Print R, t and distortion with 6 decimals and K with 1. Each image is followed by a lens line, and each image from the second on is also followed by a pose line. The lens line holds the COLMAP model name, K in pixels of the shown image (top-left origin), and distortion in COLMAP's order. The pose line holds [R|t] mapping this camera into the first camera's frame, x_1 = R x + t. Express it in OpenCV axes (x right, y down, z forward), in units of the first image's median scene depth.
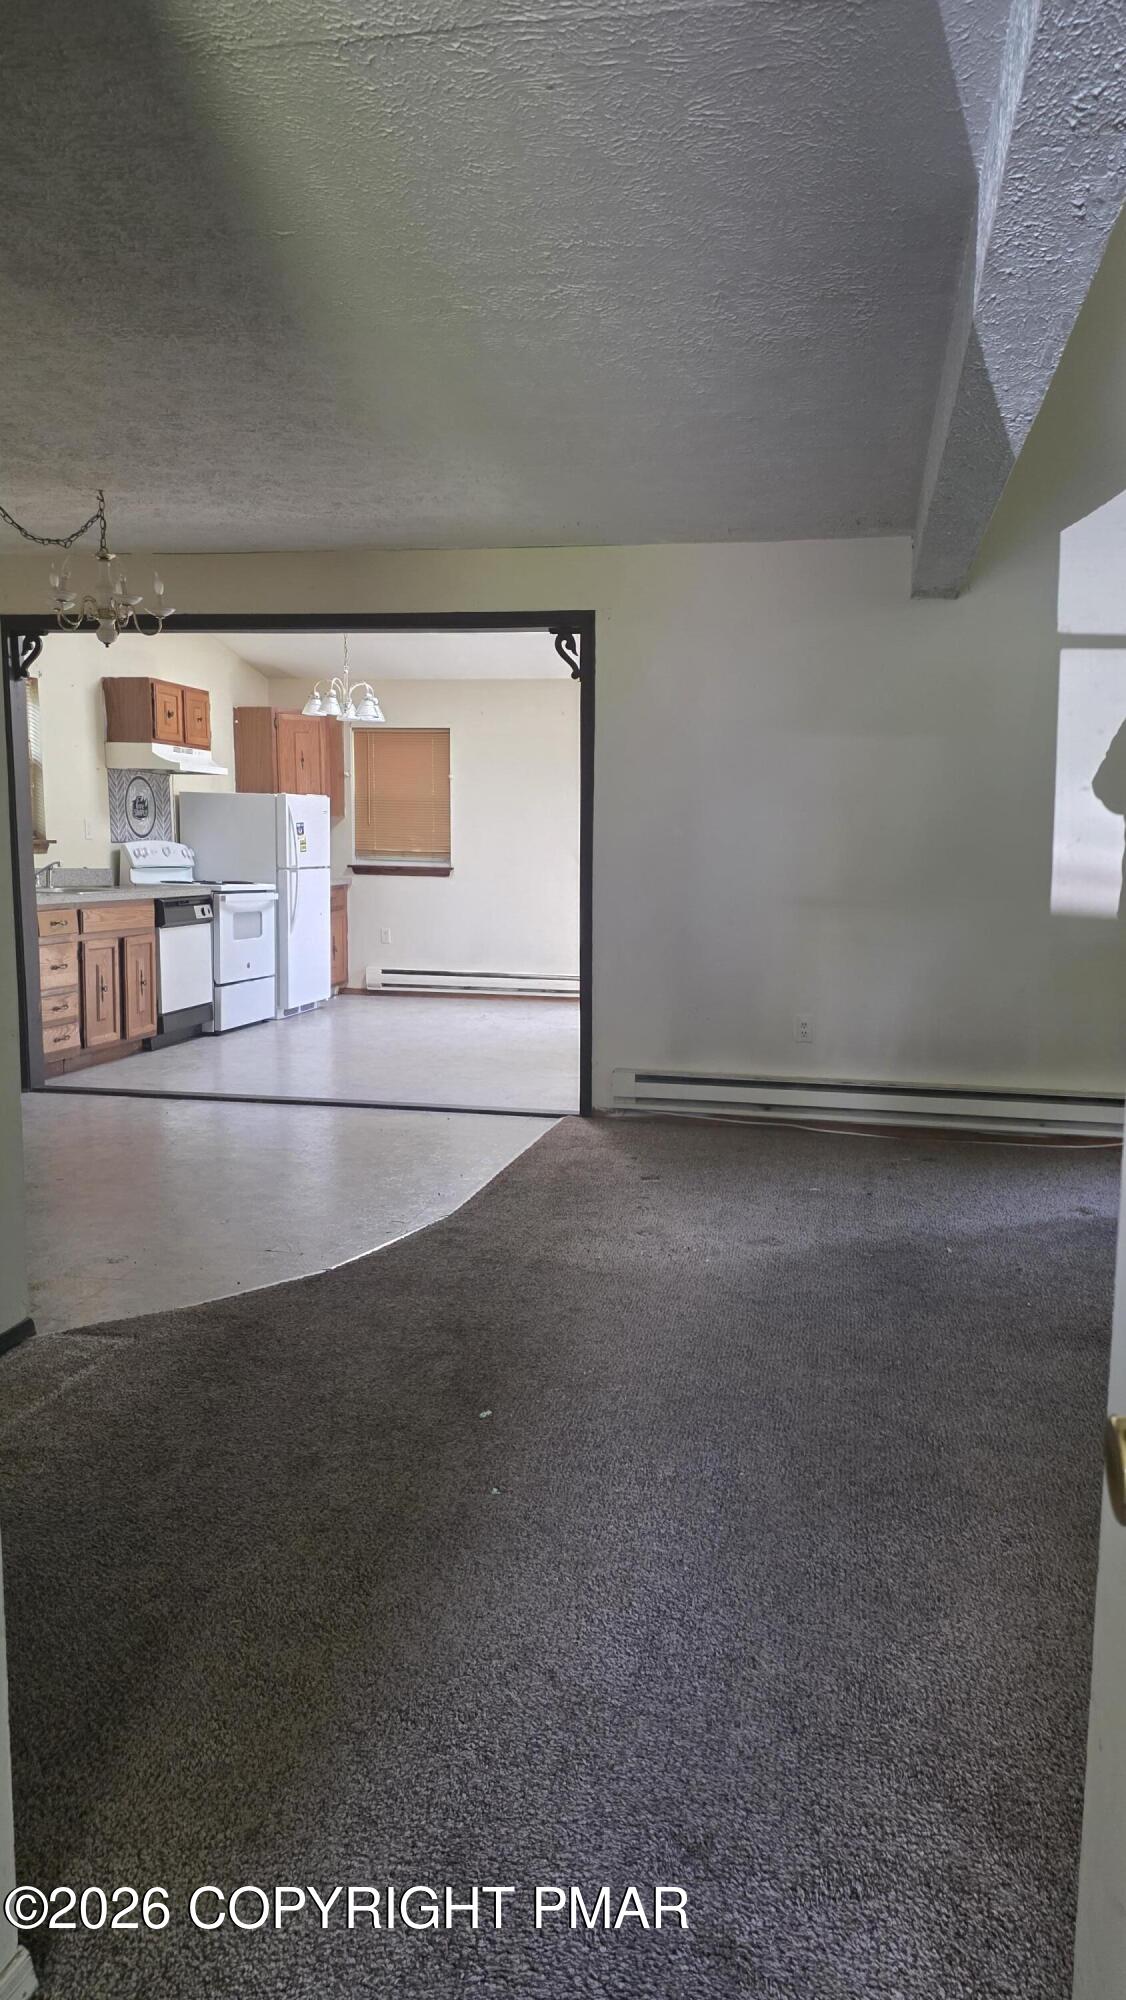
lens RADIAL K [[1333.6, 0, 604.7], [0, 1333.6, 1007.9], [0, 0, 1]] dist [0.108405, 0.000282]
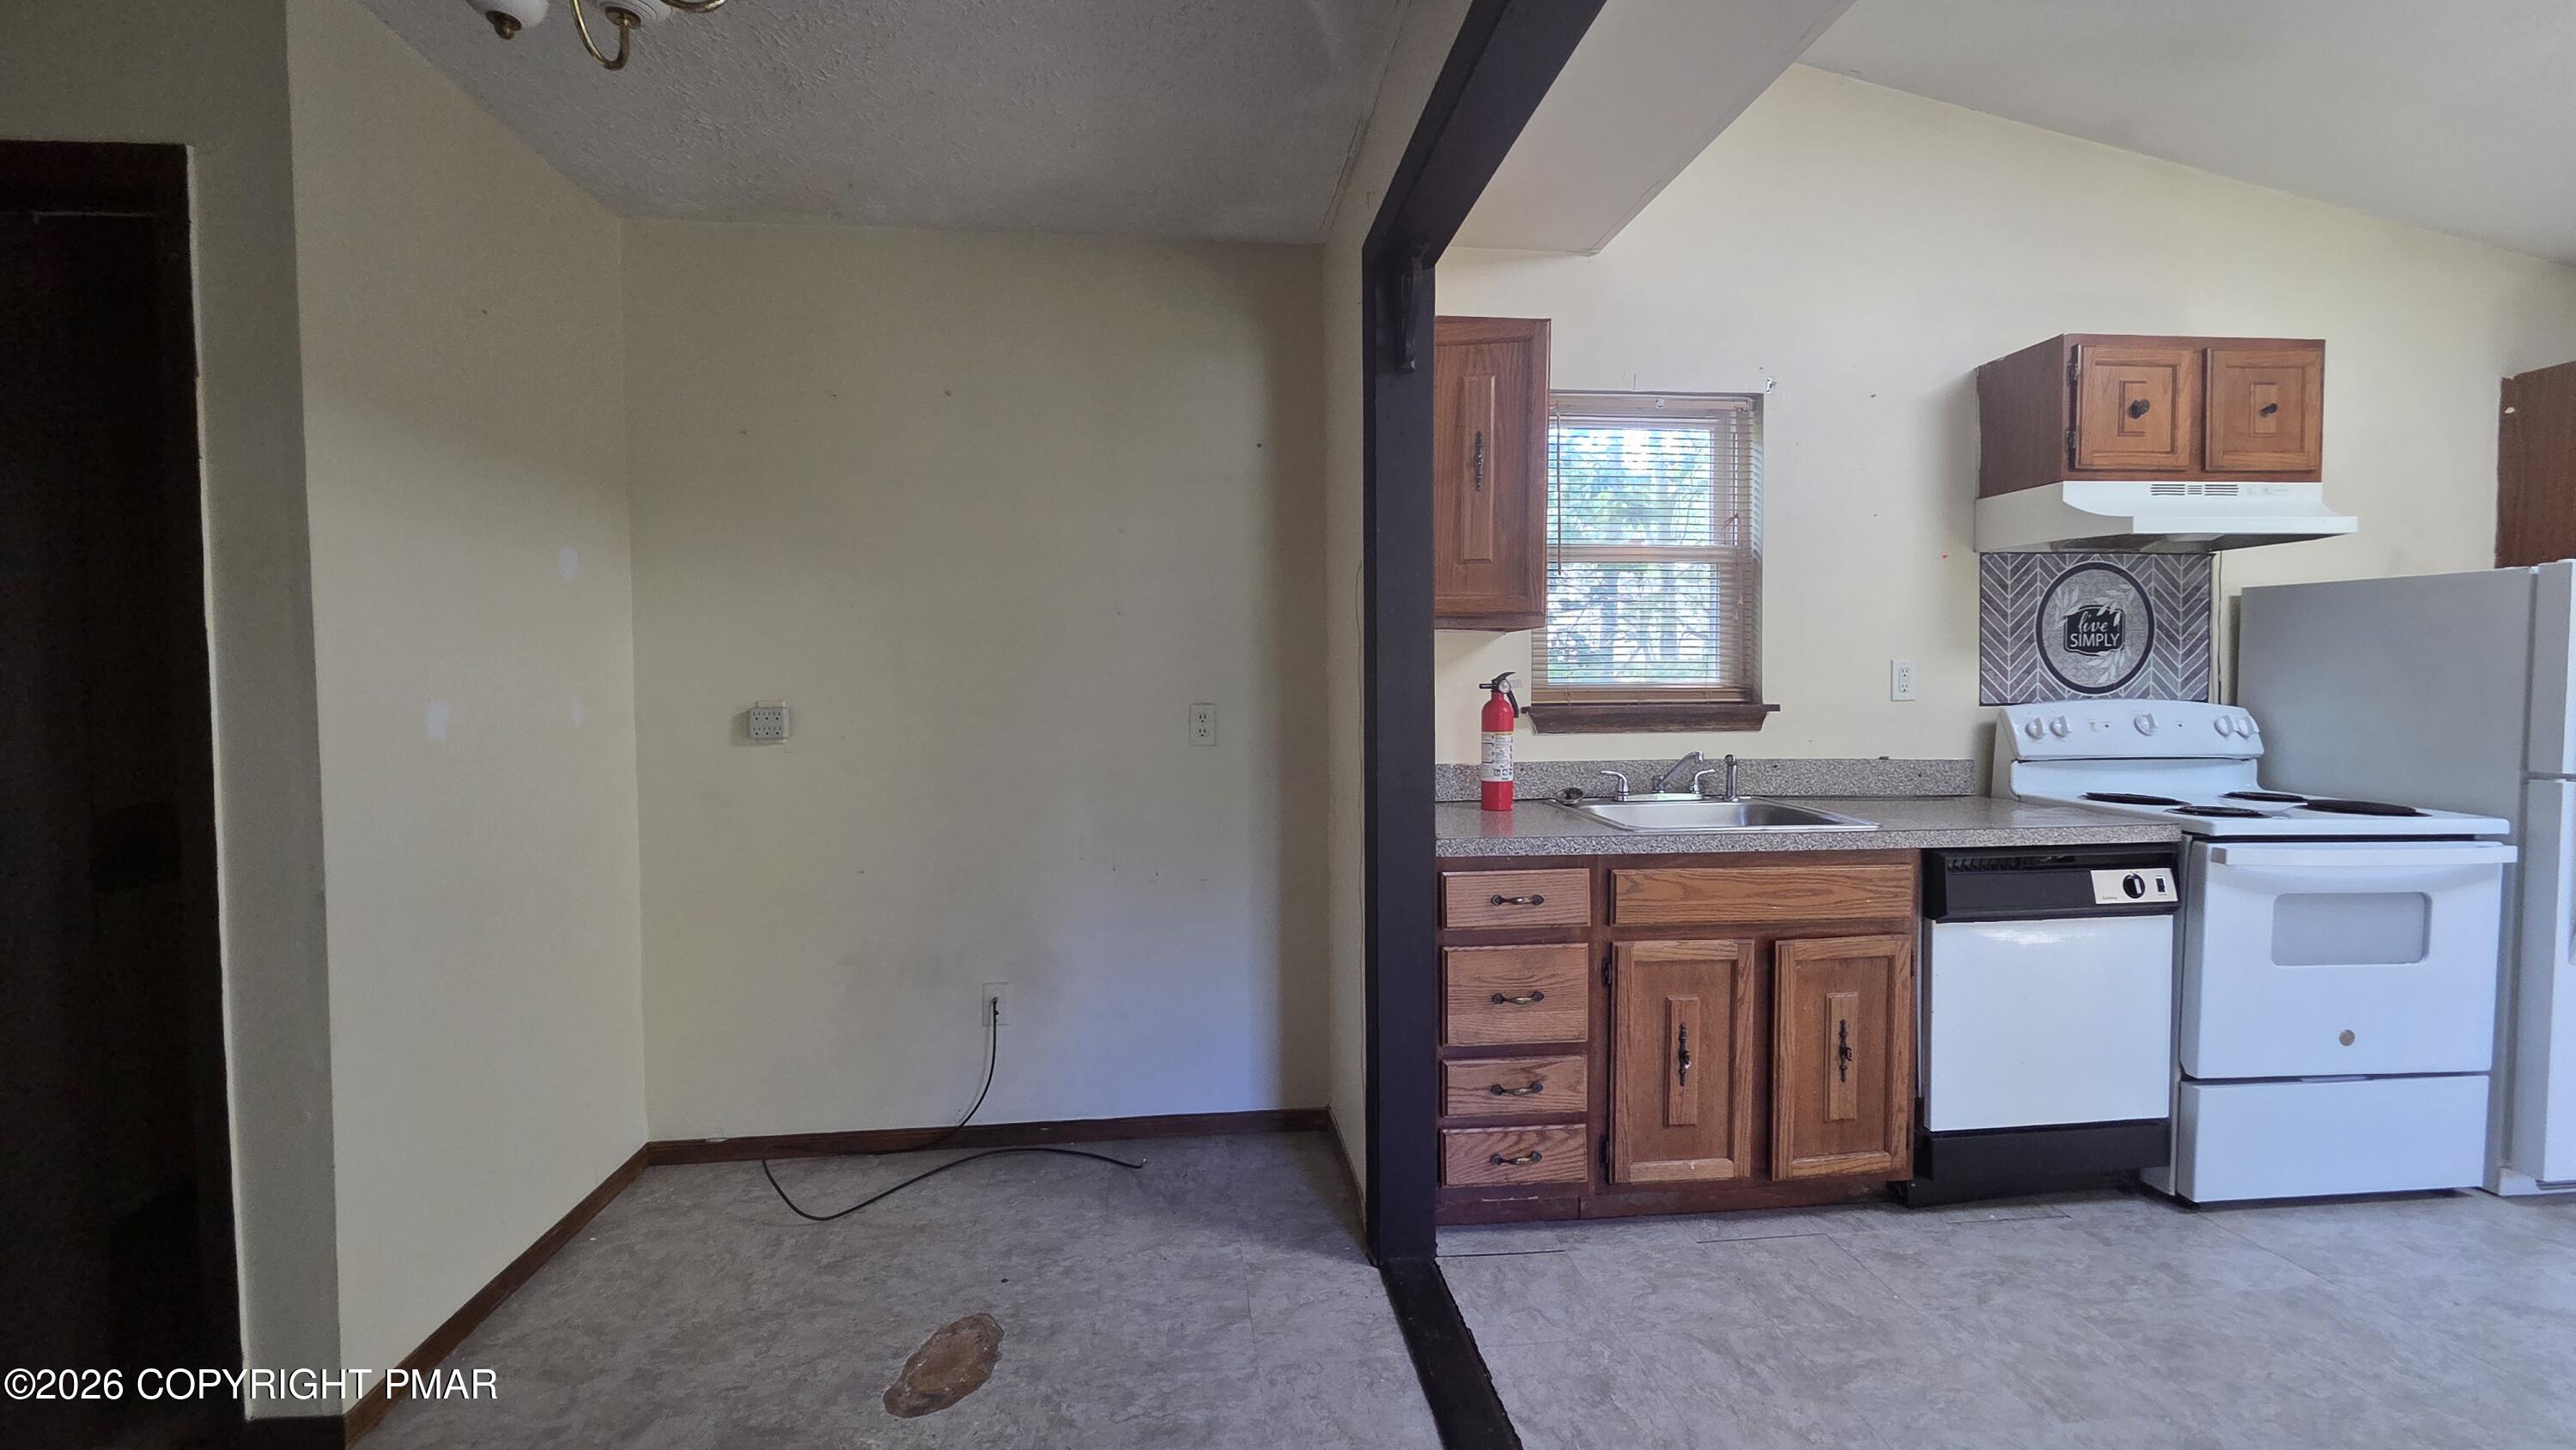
lens RADIAL K [[1056.9, 0, 1281.9], [0, 1056.9, 716.2], [0, 0, 1]] dist [0.002822, 0.000724]
pose [[0.284947, 0.019992, -0.958335, -0.076711], [-0.106135, 0.994293, -0.010816, -0.089256], [0.952649, 0.104794, 0.285442, 0.666523]]
